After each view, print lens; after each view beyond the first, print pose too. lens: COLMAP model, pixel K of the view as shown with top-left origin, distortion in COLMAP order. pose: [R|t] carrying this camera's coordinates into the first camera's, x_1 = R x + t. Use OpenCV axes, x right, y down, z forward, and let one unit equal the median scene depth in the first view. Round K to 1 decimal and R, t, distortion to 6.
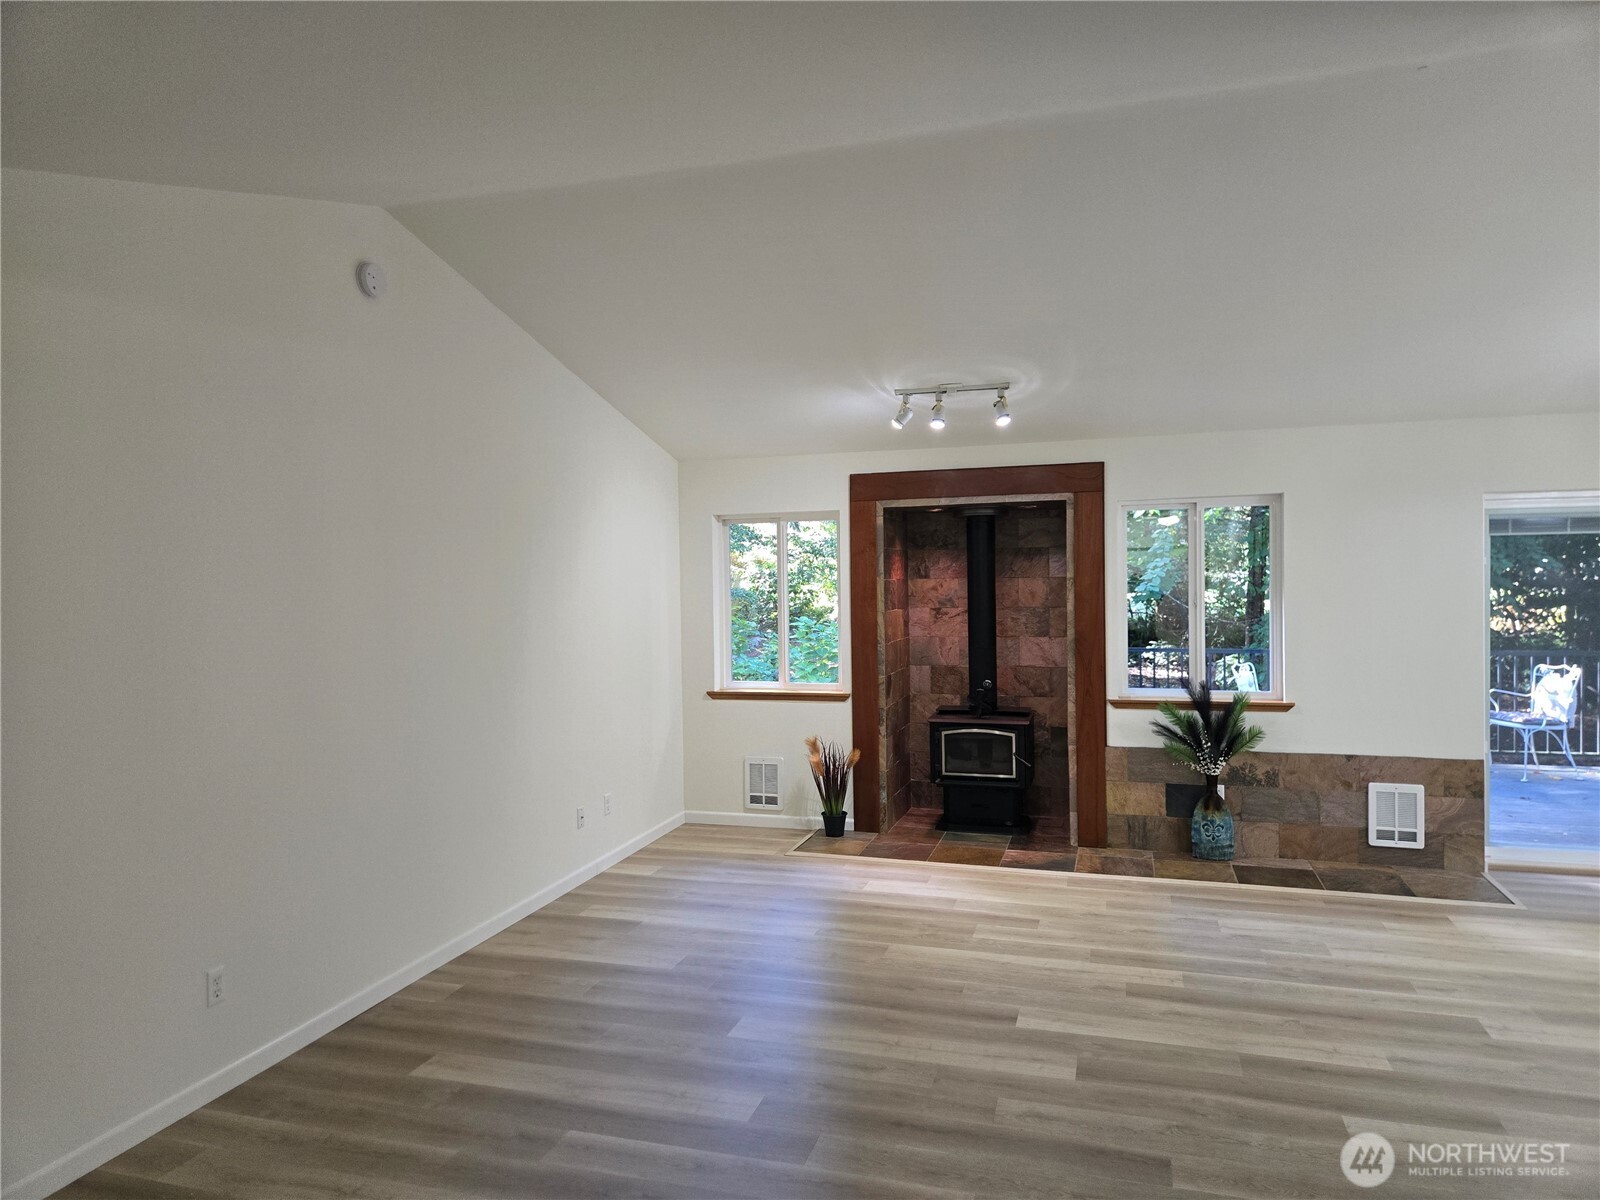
lens RADIAL K [[1082.2, 0, 785.1], [0, 1082.2, 599.4], [0, 0, 1]] dist [0.049935, -0.001511]
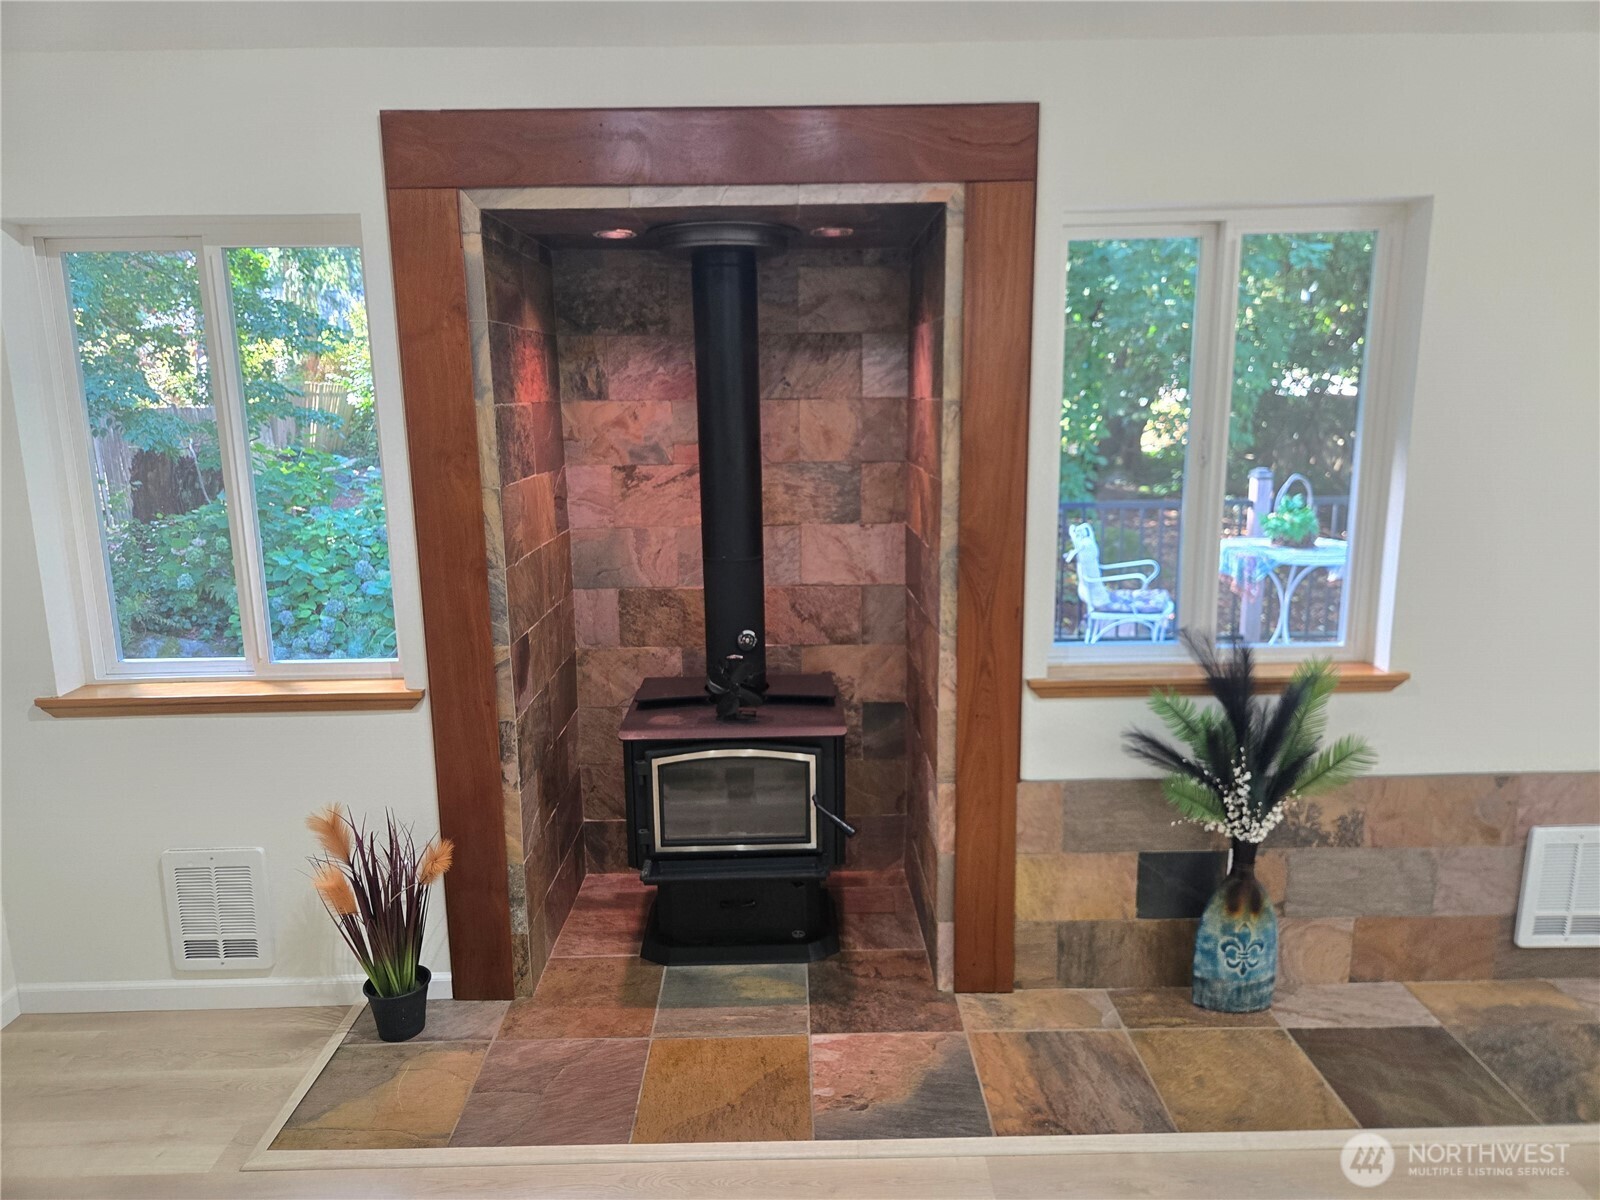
lens RADIAL K [[1082.2, 0, 791.1], [0, 1082.2, 602.9], [0, 0, 1]] dist [0.049935, -0.001511]
pose [[0.952893, -0.058705, 0.297571, 0.072628], [0.006935, 0.985051, 0.172124, -0.014888], [-0.303227, -0.161952, 0.939055, 0.589270]]
